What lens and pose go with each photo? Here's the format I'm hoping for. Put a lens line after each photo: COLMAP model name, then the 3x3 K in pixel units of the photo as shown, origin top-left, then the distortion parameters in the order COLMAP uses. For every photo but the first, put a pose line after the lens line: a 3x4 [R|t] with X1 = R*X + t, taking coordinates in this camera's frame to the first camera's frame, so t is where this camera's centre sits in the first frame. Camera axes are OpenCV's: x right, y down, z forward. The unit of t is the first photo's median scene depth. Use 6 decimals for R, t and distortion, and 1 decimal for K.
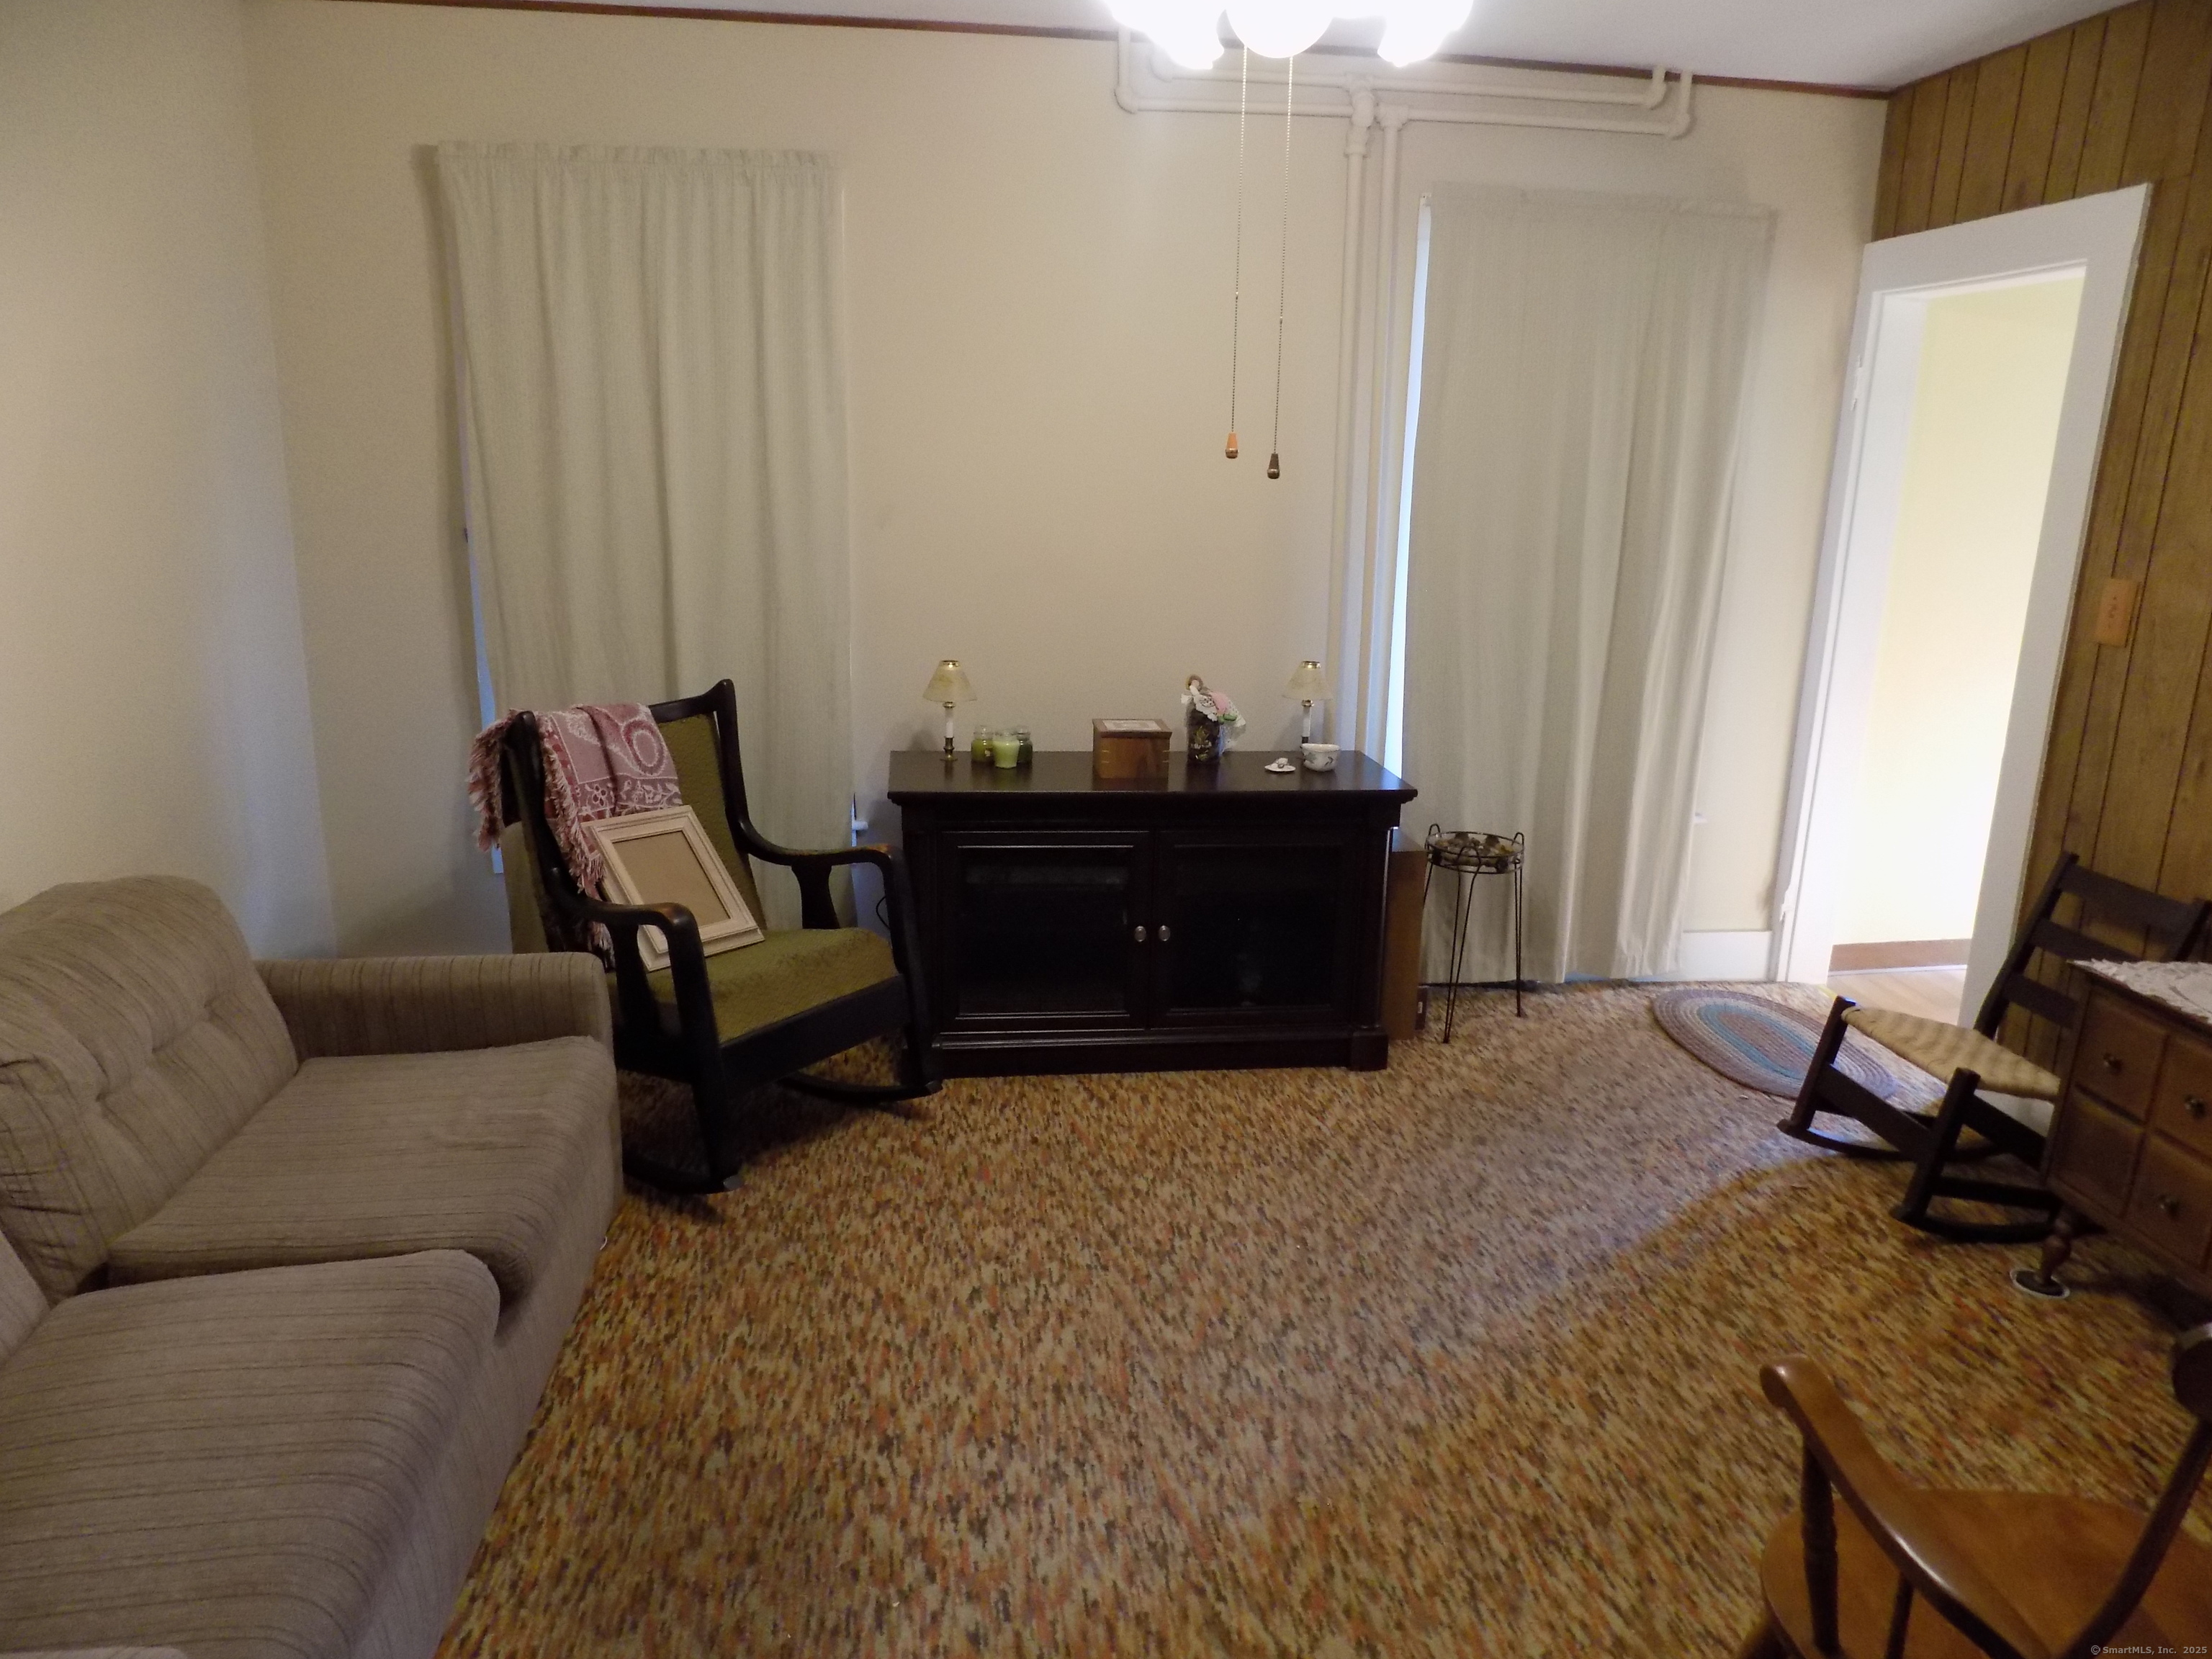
lens RADIAL K [[1479.7, 0, 1110.7], [0, 1479.7, 830.5], [0, 0, 1]] dist [-0.142846, 0.117206]
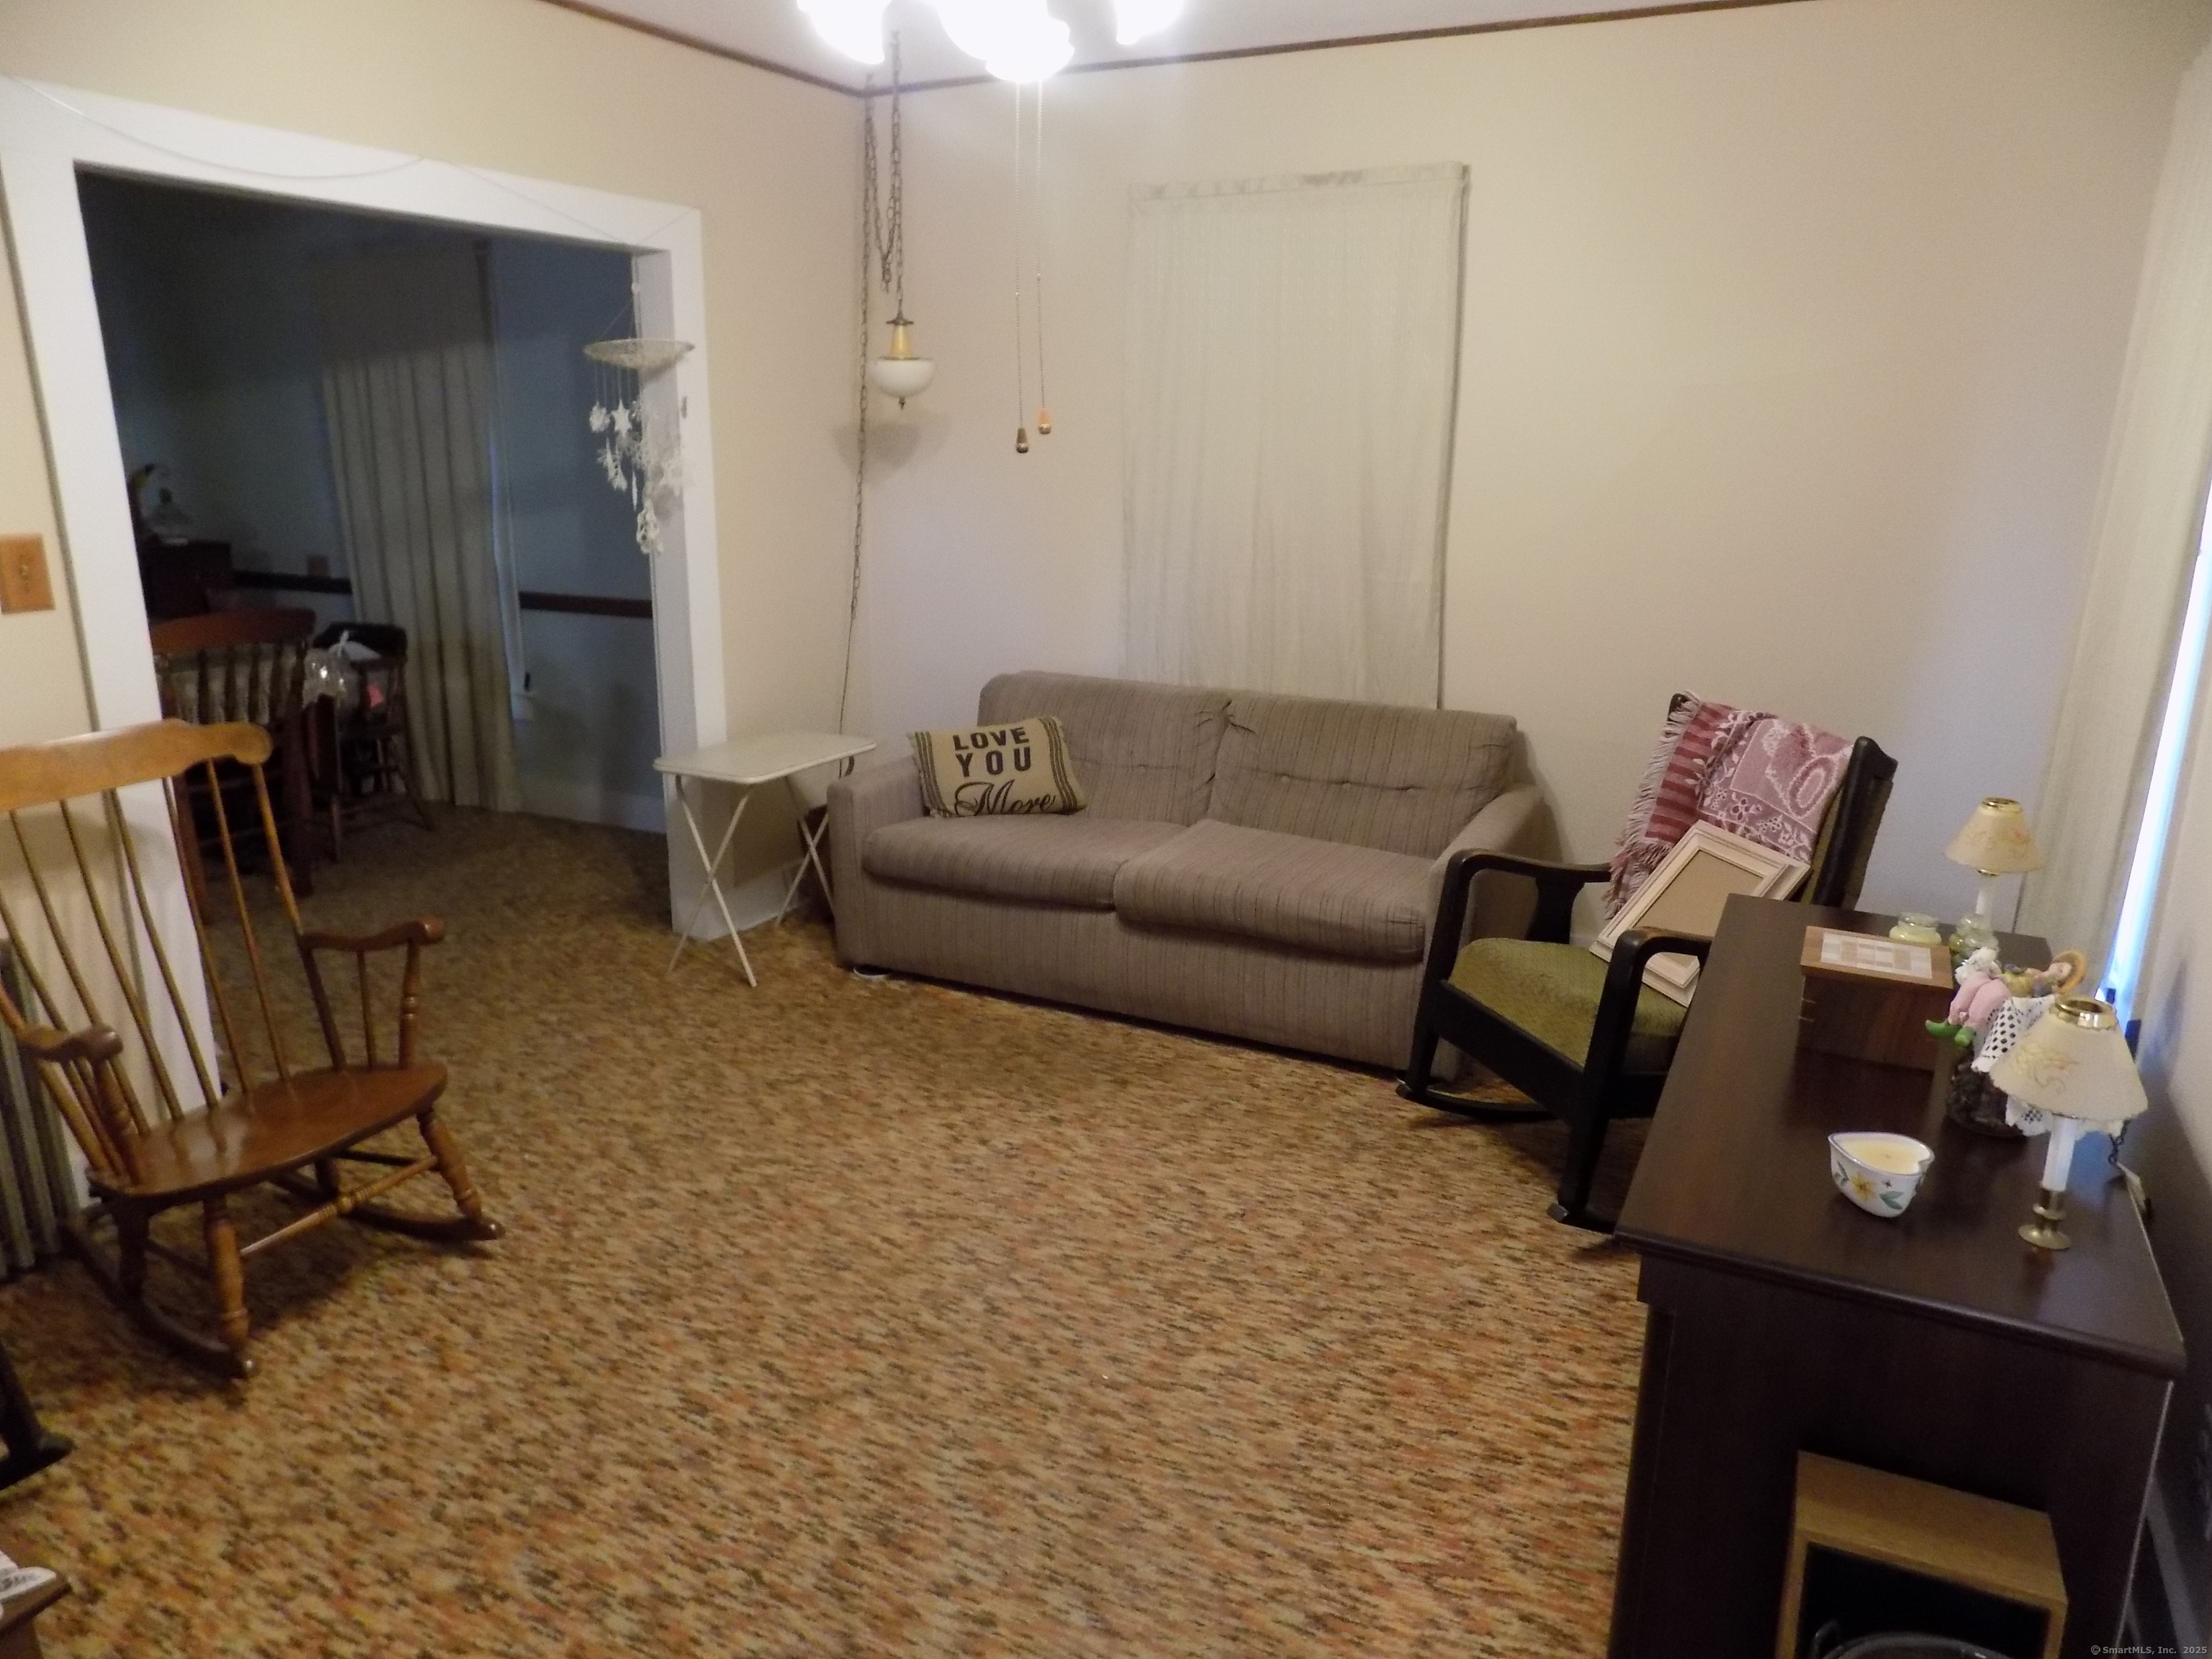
lens RADIAL K [[1479.7, 0, 1110.7], [0, 1479.7, 830.5], [0, 0, 1]] dist [-0.142846, 0.117206]
pose [[-0.555258, 0.200998, -0.807025, 0.852617], [-0.228007, 0.896389, 0.380131, -0.364793], [0.799814, 0.395078, -0.451898, 1.448702]]
